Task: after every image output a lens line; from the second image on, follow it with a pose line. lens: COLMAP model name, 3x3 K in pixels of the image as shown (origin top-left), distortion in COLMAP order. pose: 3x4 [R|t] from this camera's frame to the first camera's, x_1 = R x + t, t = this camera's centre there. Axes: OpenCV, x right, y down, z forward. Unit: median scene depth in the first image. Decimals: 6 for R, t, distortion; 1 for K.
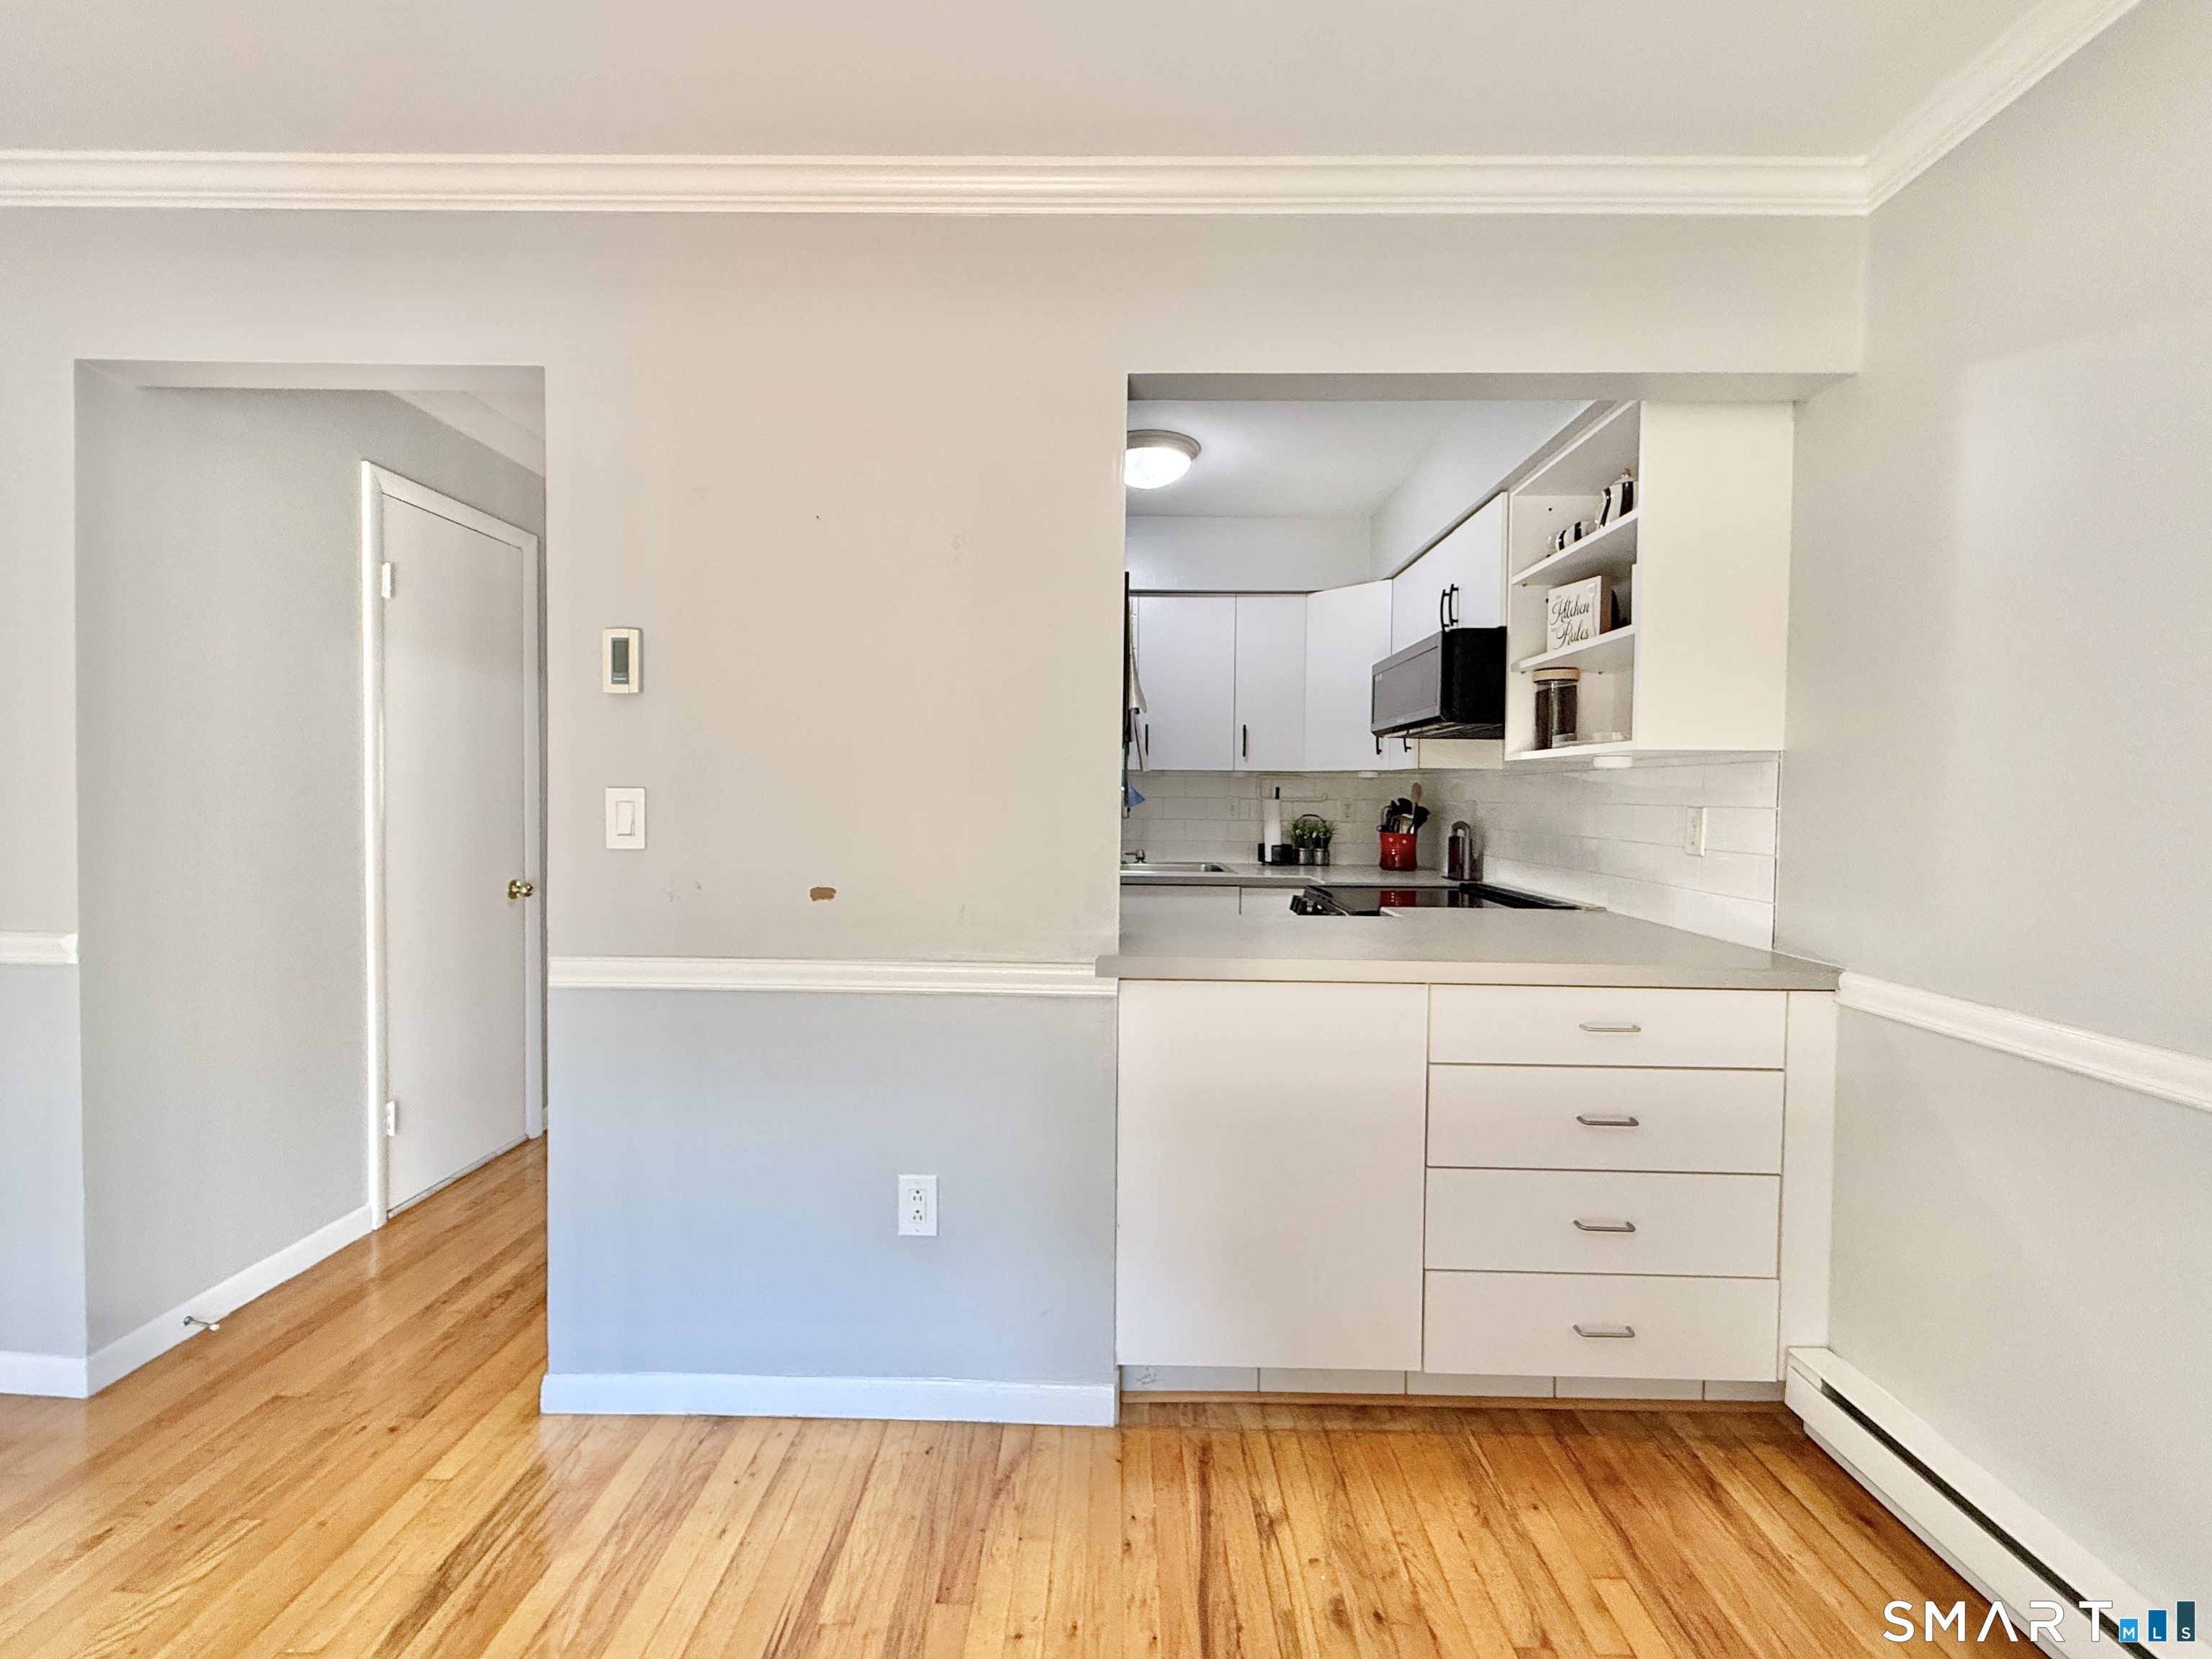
lens RADIAL K [[932.6, 0, 1103.9], [0, 932.6, 818.6], [0, 0, 1]] dist [0.000495, 0.000354]
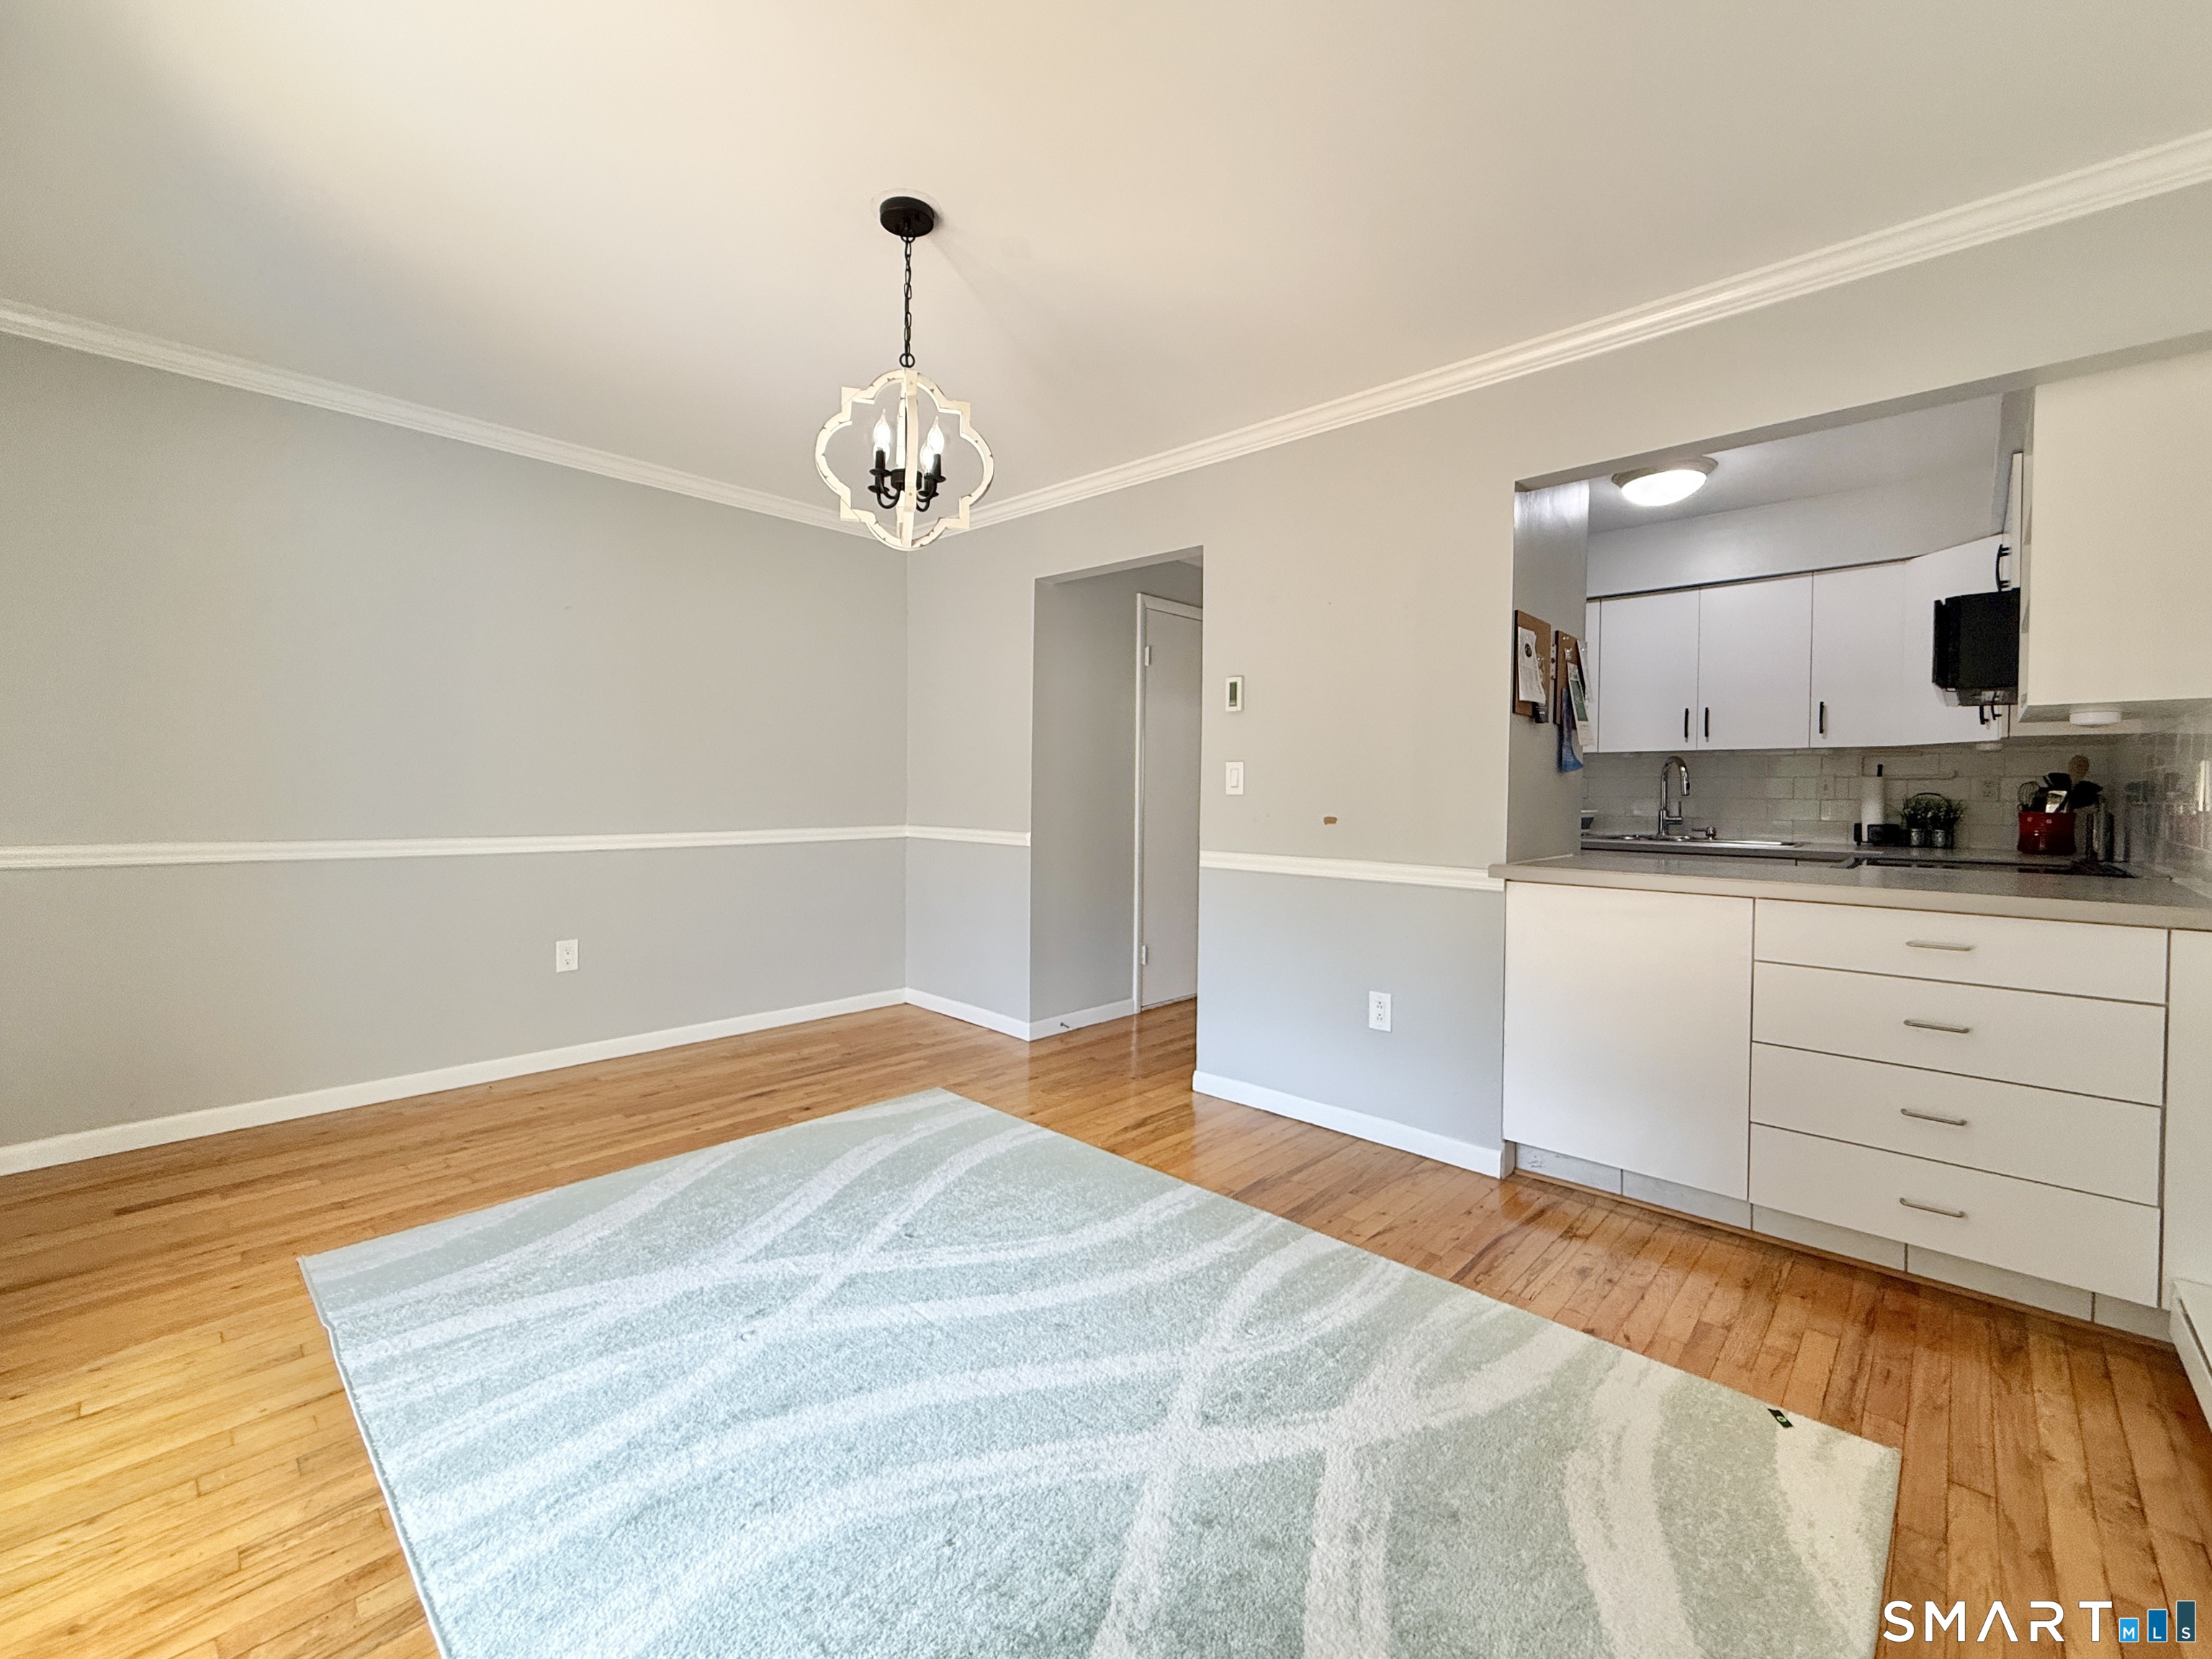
lens RADIAL K [[925.6, 0, 1113.8], [0, 925.6, 807.4], [0, 0, 1]] dist [0.000137, 0.000202]
pose [[0.750023, 0.008057, -0.661362, 0.405670], [-0.018450, 0.999792, -0.008744, 0.060257], [0.661154, 0.018761, 0.750016, -0.417975]]
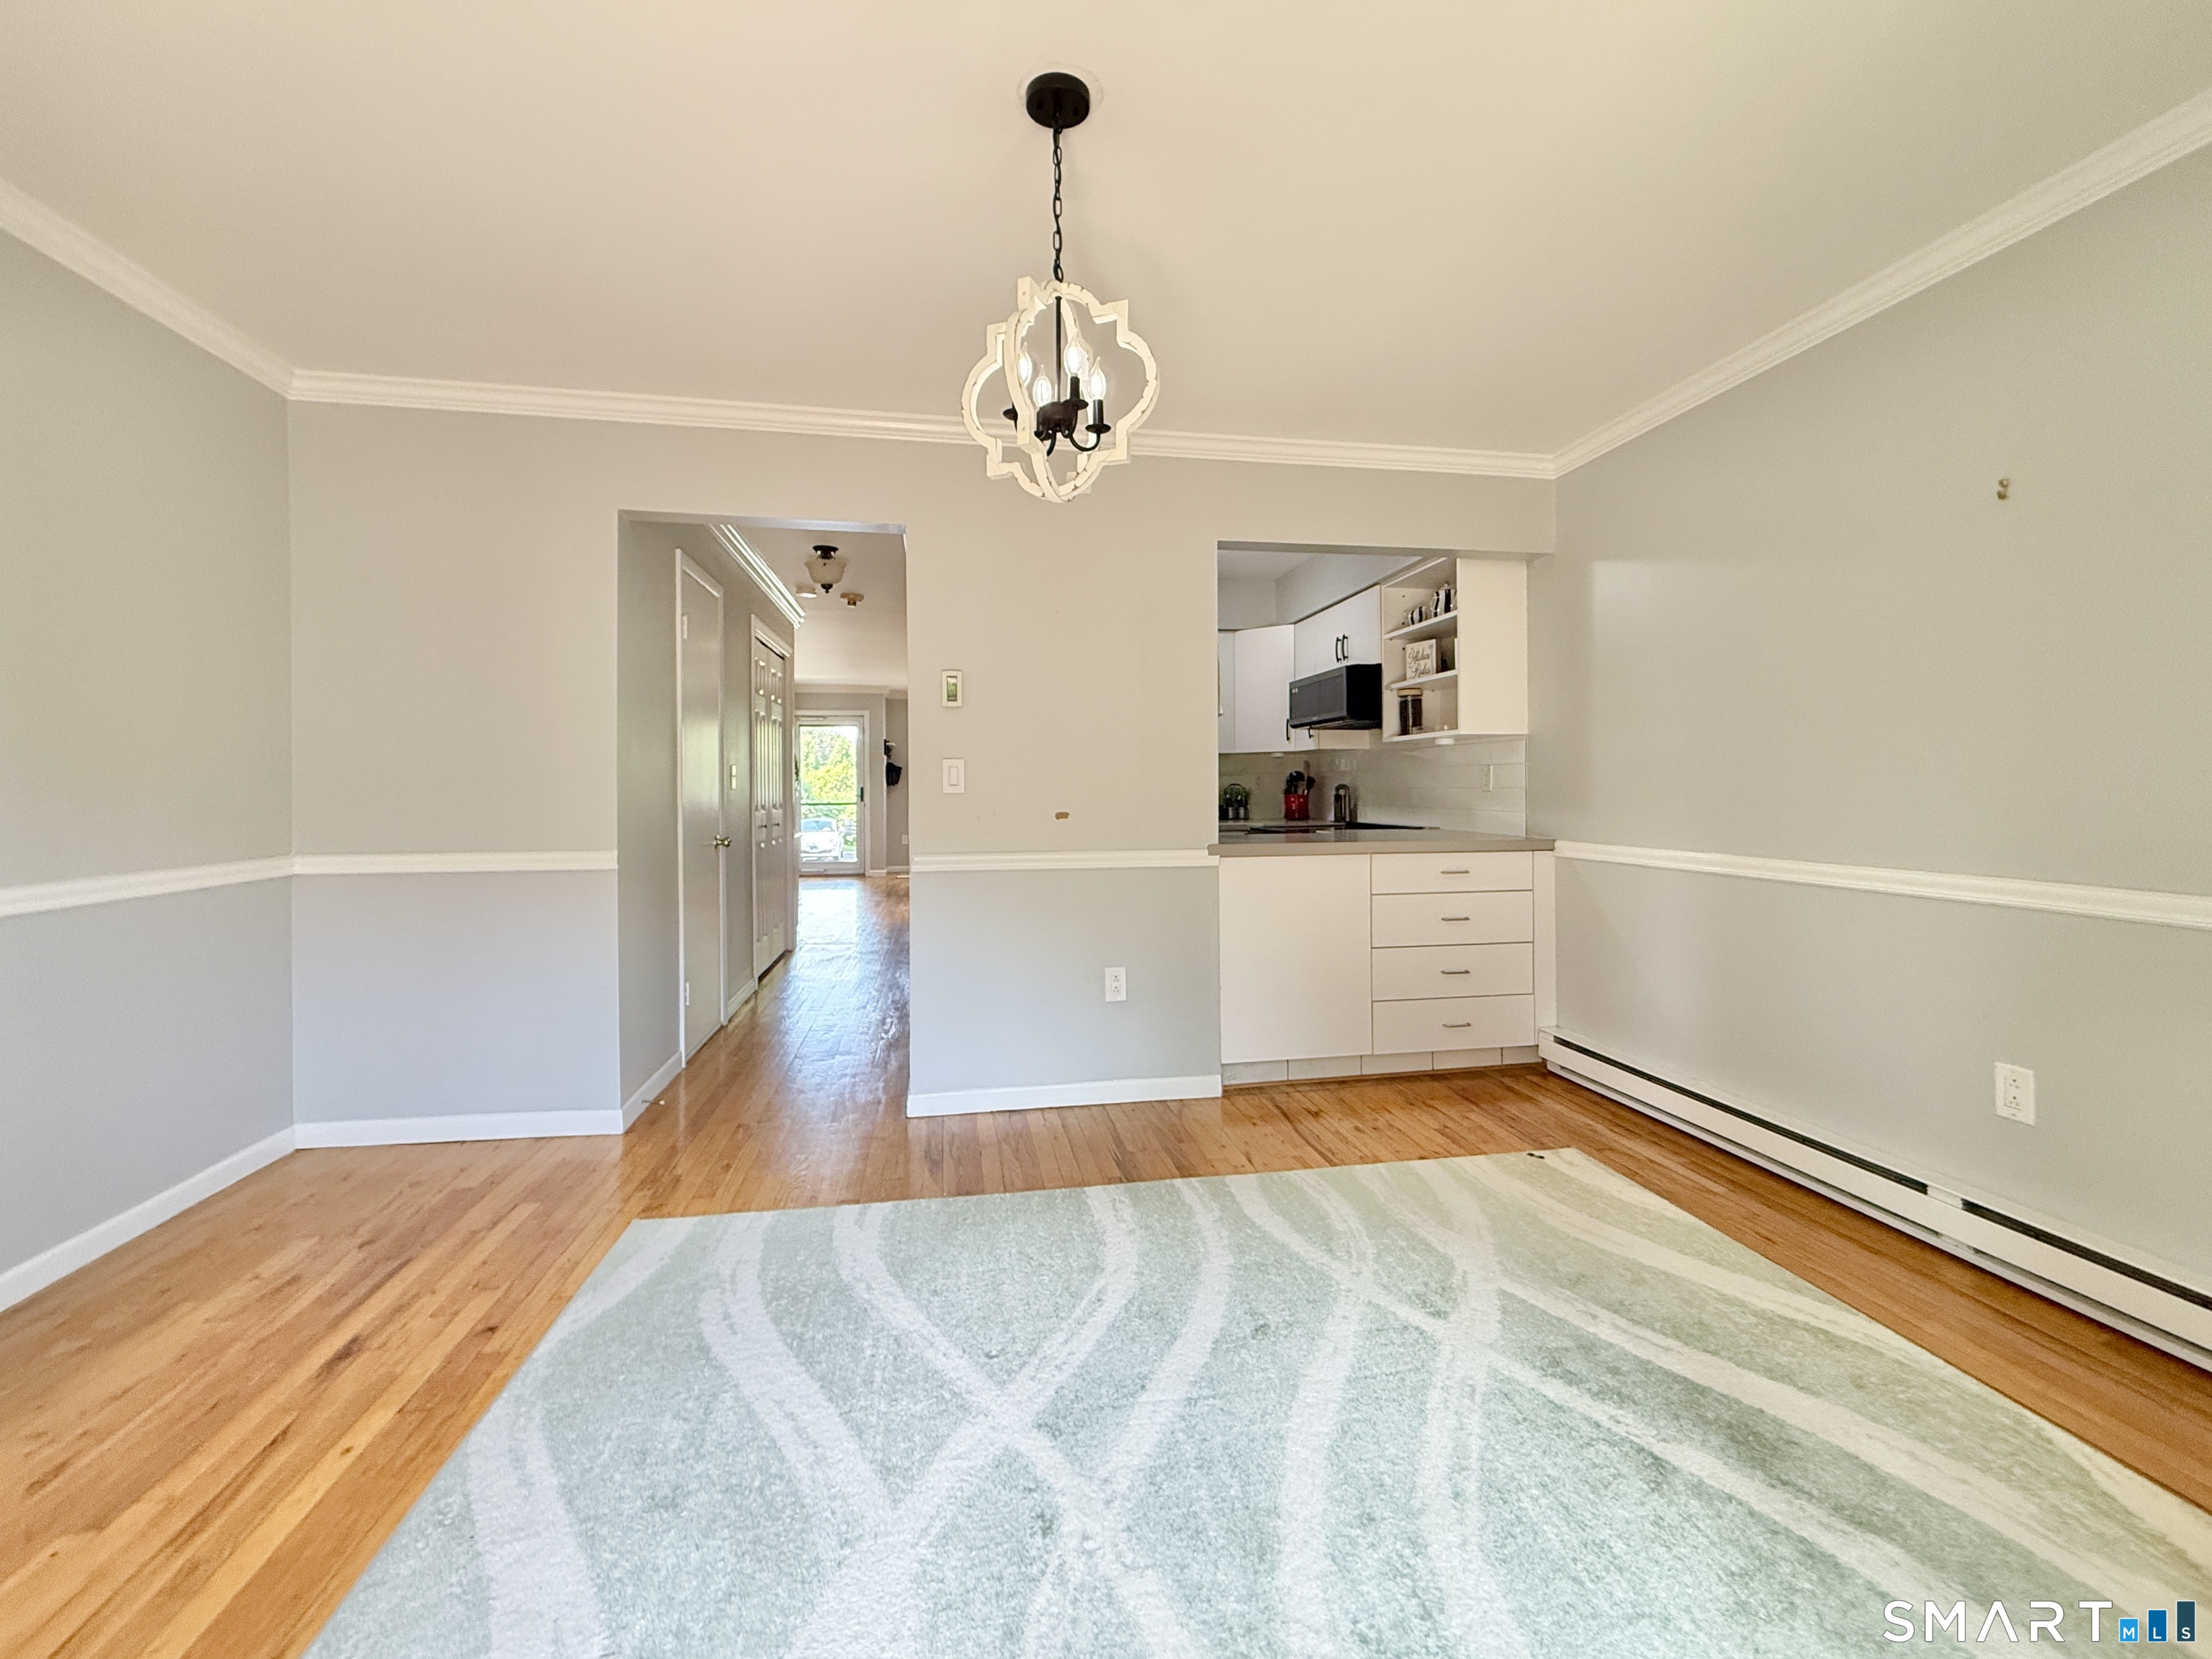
lens RADIAL K [[910.5, 0, 1113.9], [0, 910.5, 788.5], [0, 0, 1]] dist [-0.000596, 0.000167]
pose [[0.980194, -0.018303, 0.197190, -0.425119], [0.023067, 0.999494, -0.021887, 0.052886], [-0.196689, 0.026002, 0.980121, -0.591956]]
